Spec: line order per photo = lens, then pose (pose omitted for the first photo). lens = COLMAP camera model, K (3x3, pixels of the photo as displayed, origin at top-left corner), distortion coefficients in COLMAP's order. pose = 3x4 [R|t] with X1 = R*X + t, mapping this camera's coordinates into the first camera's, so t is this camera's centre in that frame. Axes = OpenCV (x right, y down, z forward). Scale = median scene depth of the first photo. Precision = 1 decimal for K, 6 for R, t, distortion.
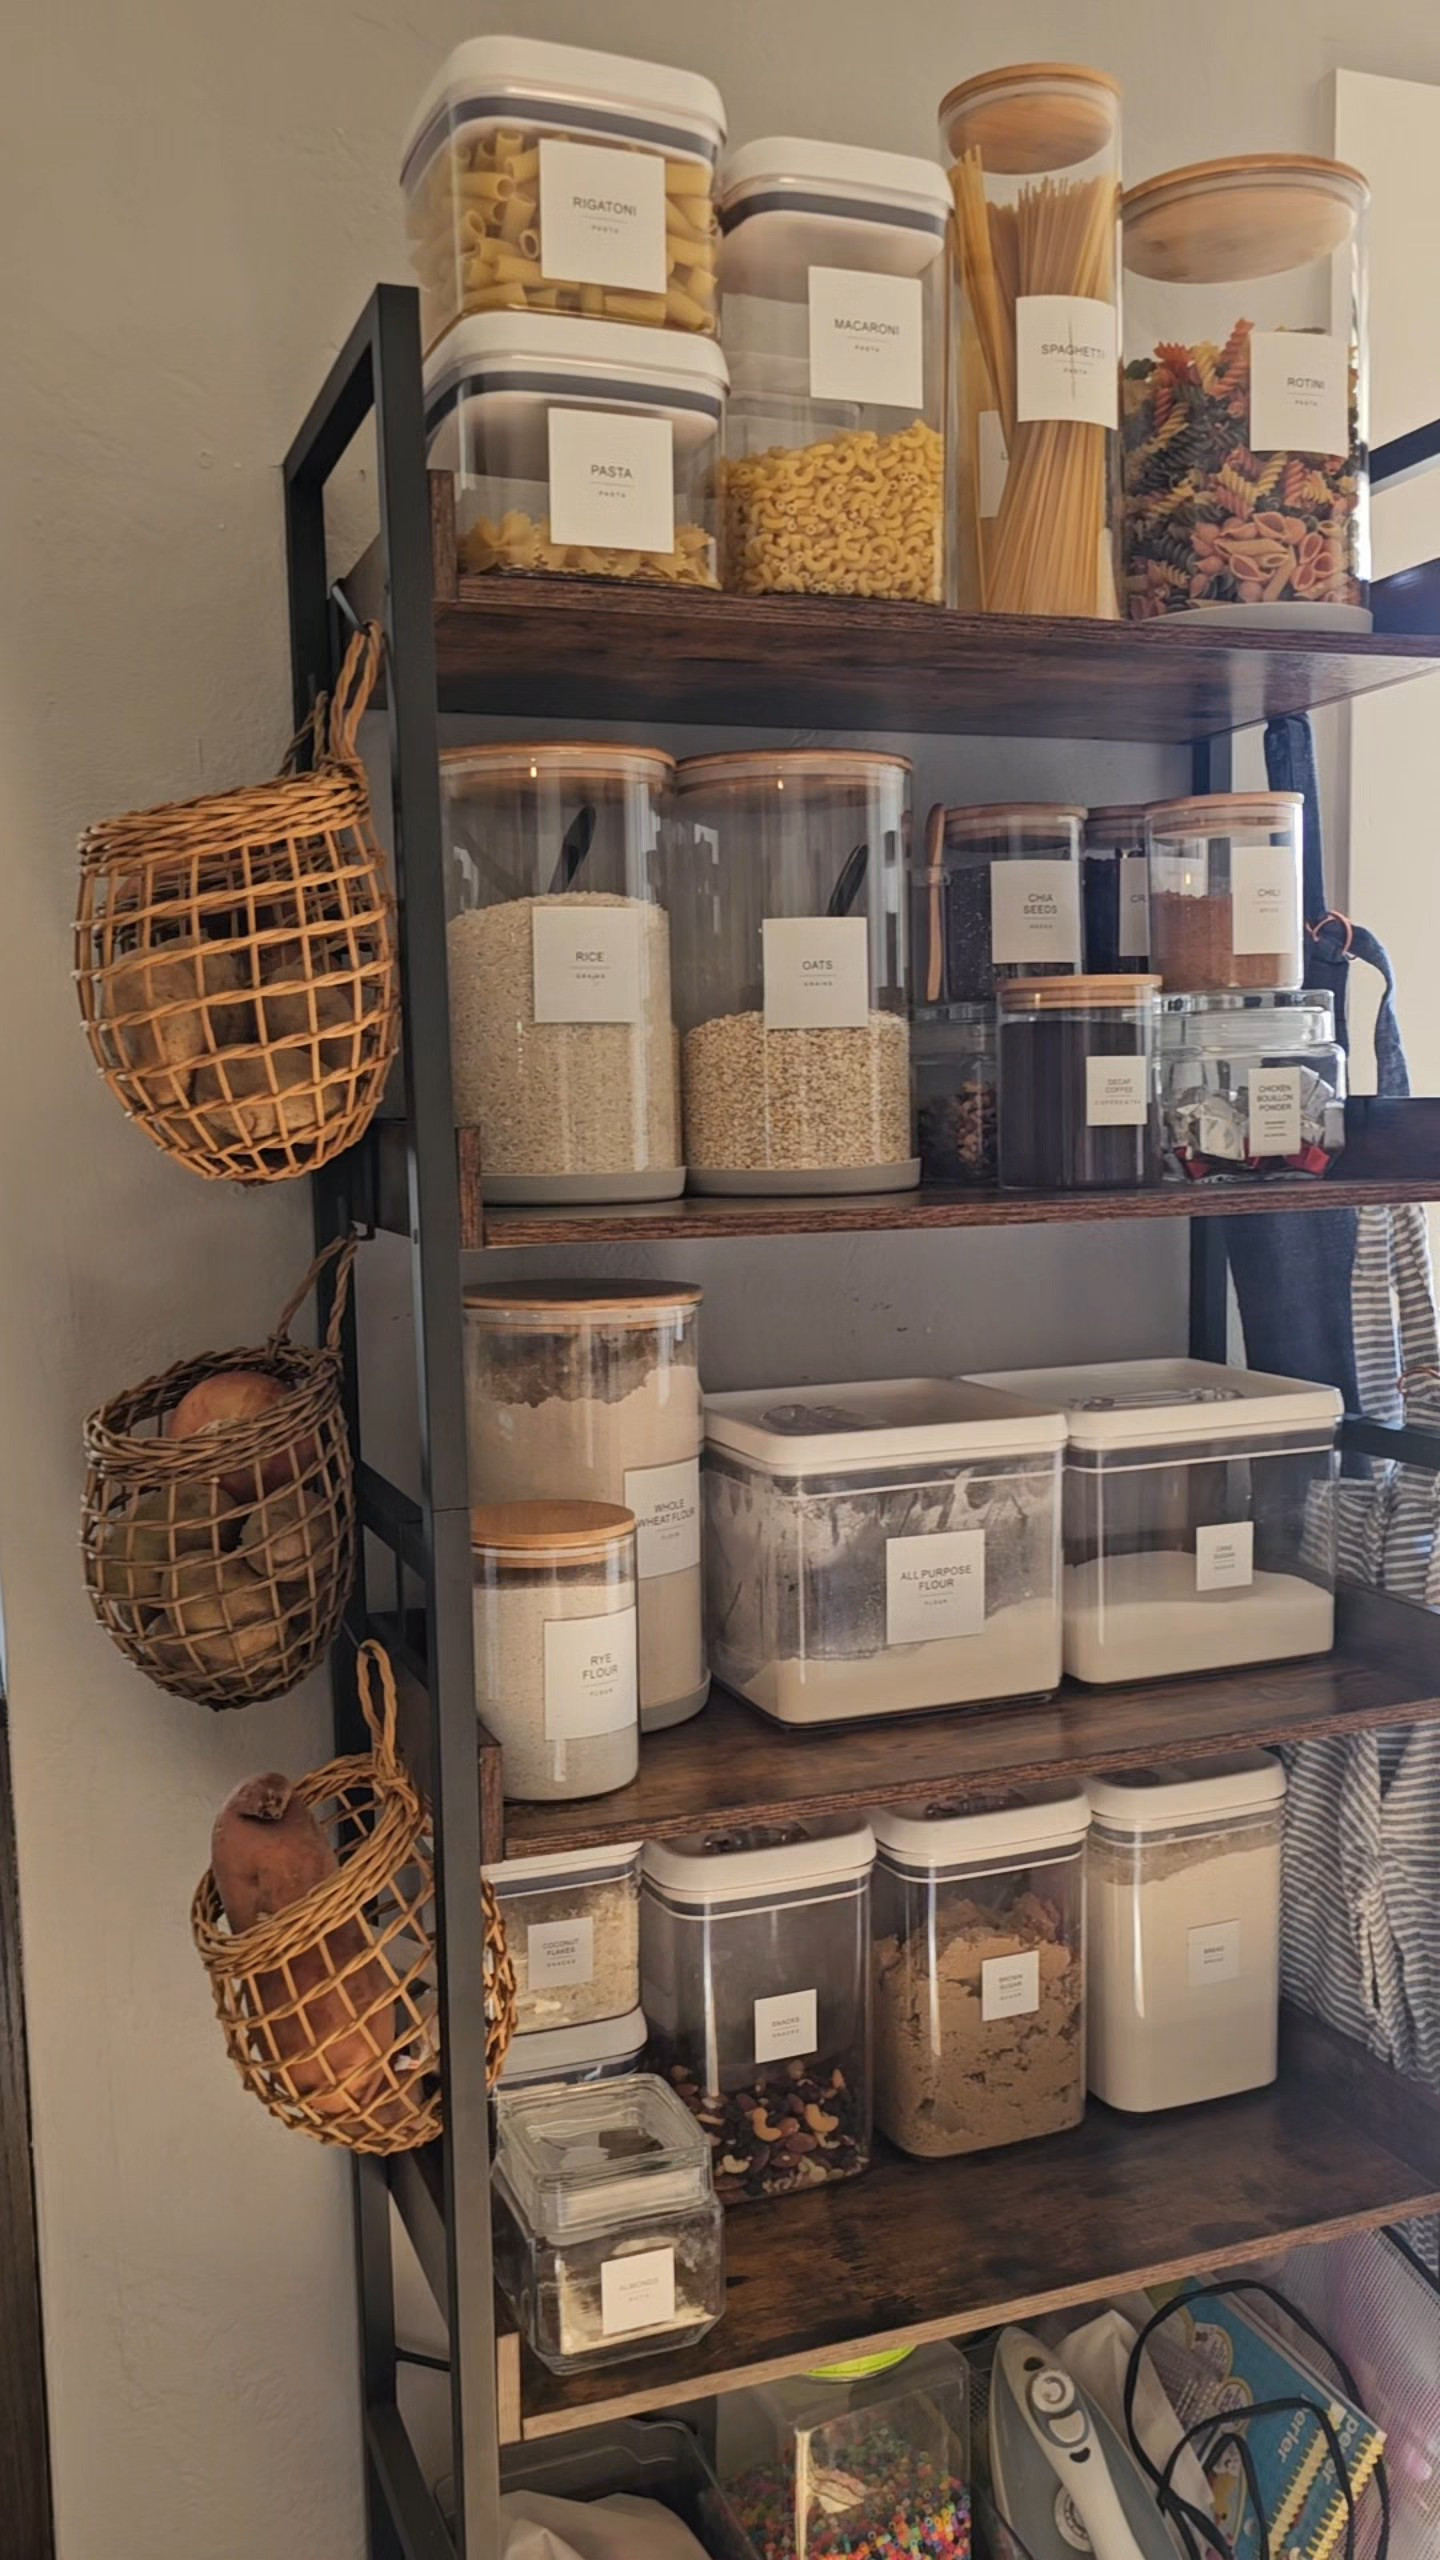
lens RADIAL K [[2193.7, 0, 721.1], [0, 2193.7, 1276.2], [0, 0, 1]] dist [0.012448, 0.000512]
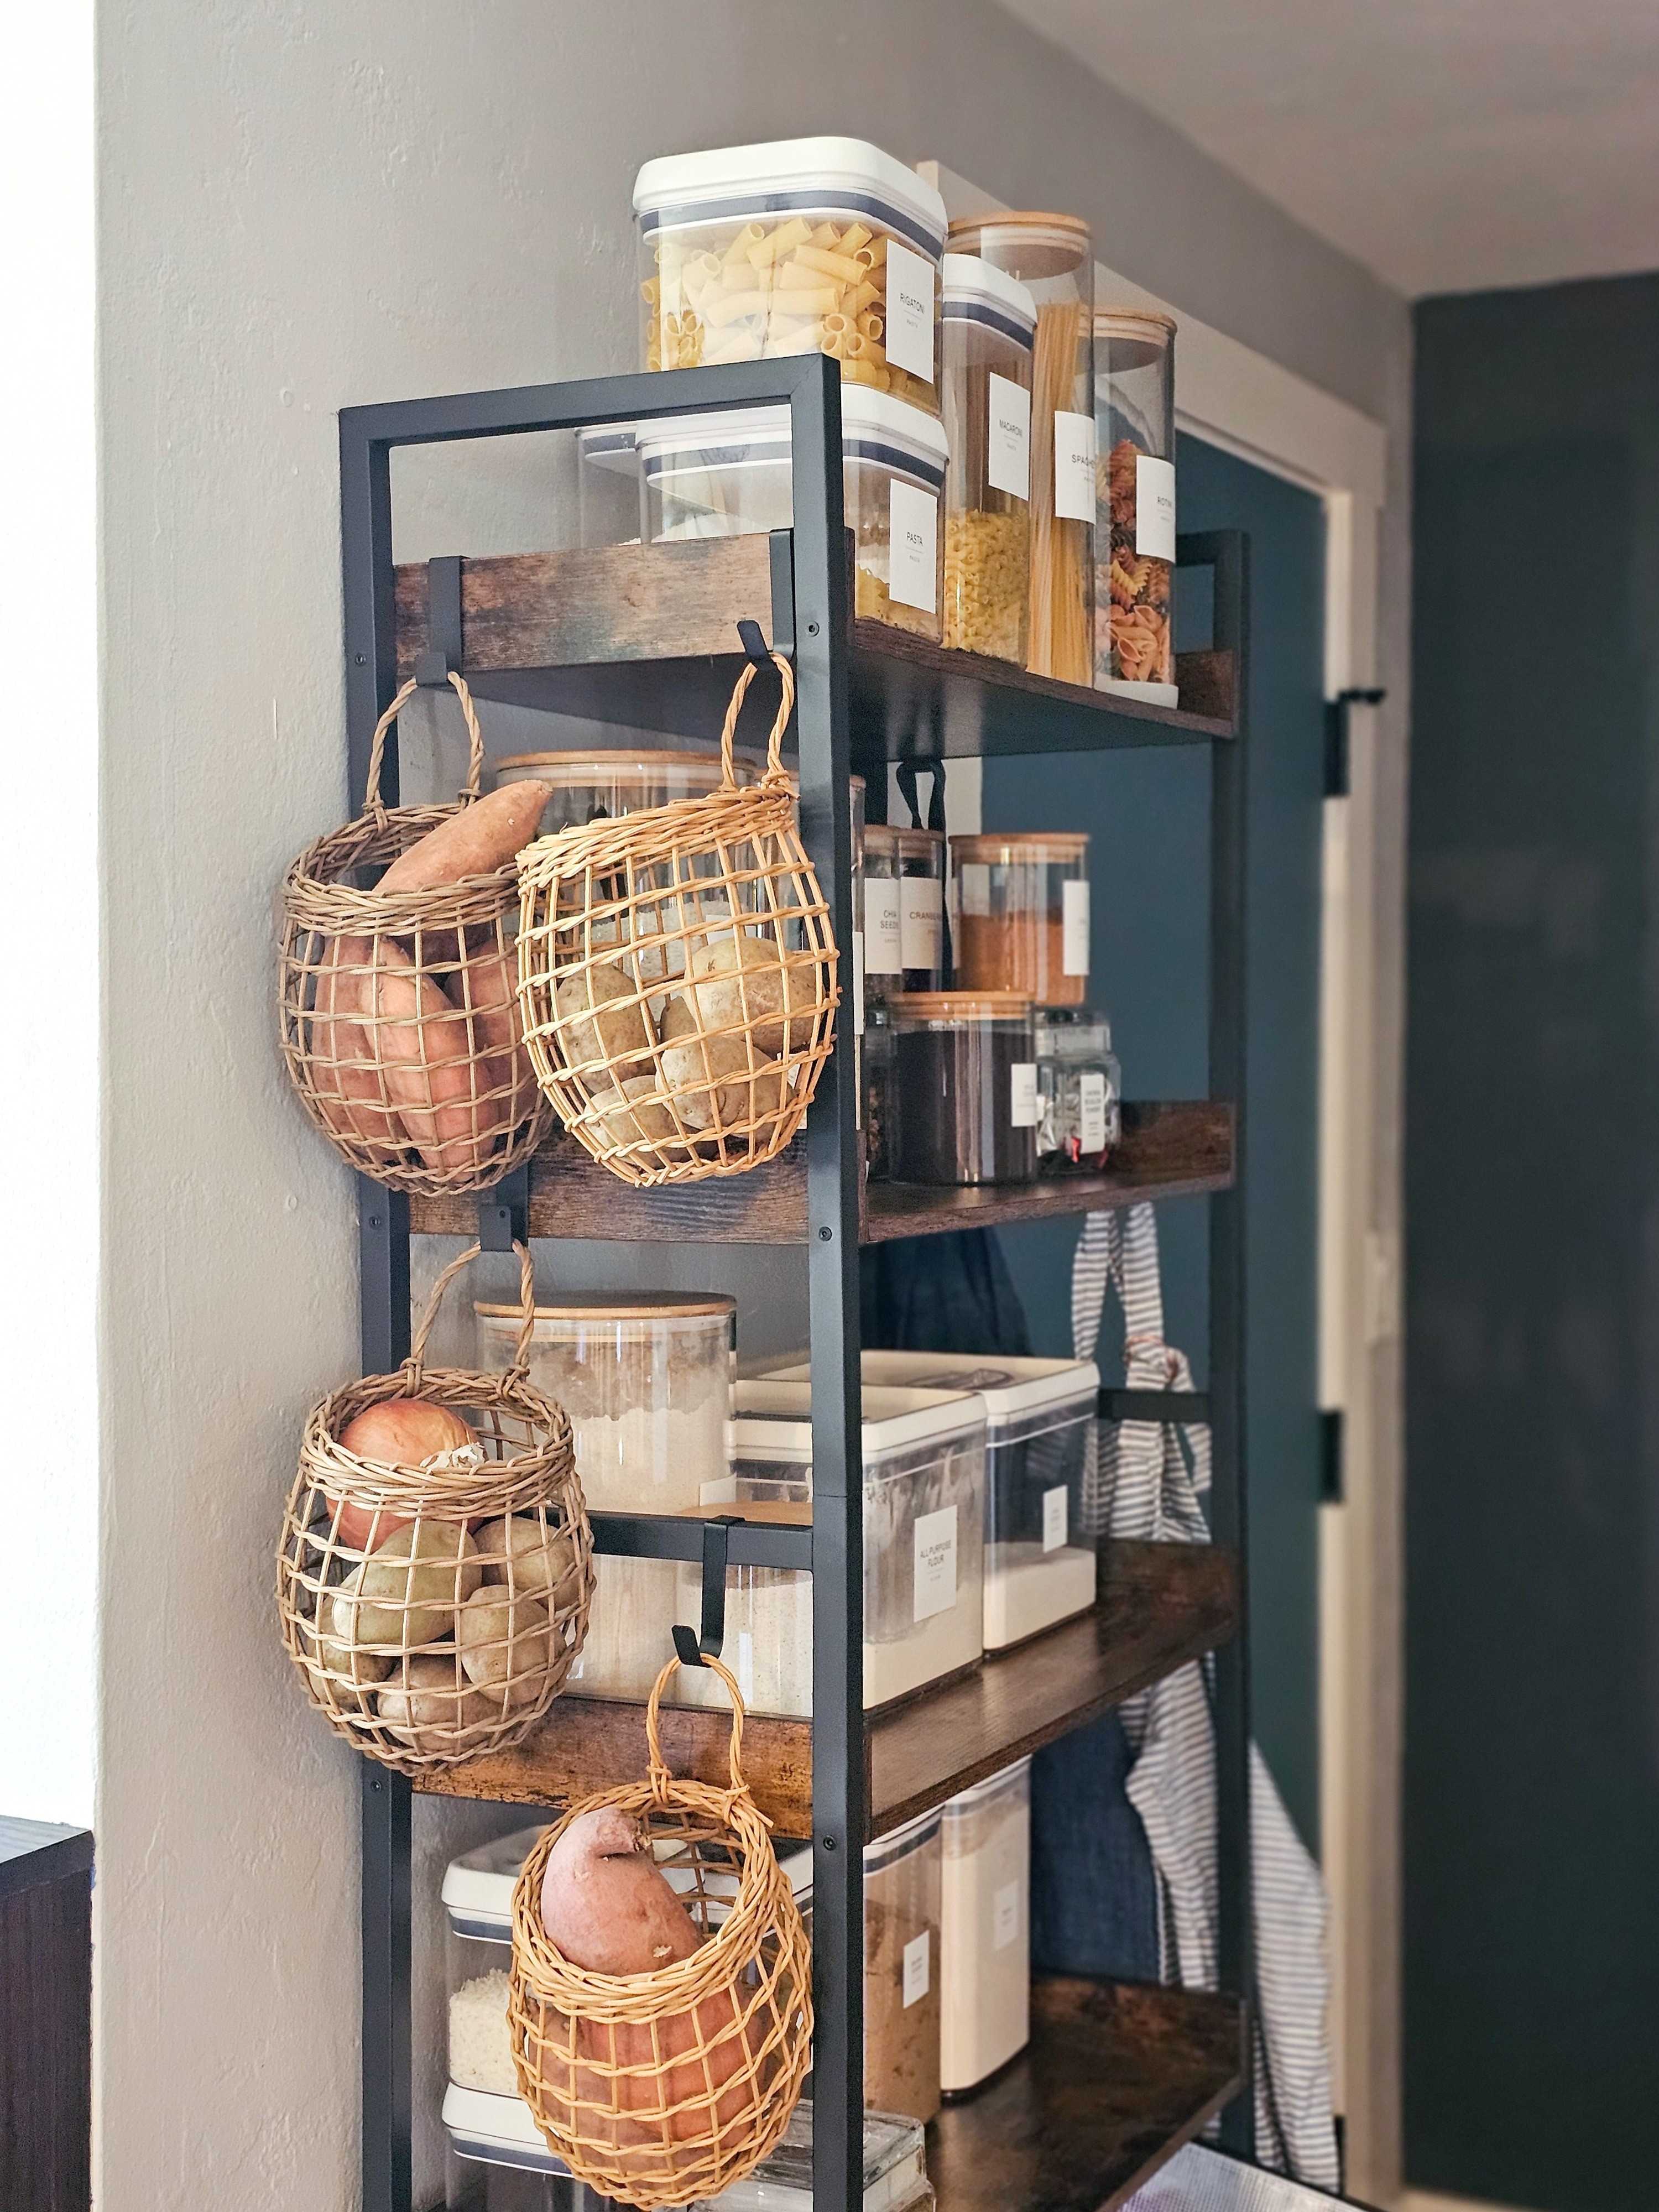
lens RADIAL K [[3068.8, 0, 829.7], [0, 3068.8, 1104.4], [0, 0, 1]] dist [-0.032066, 0.000000]
pose [[0.743415, -0.011730, 0.668728, -0.925765], [0.086980, 0.993051, -0.079275, 0.035474], [-0.663150, 0.117100, 0.739269, -0.079322]]
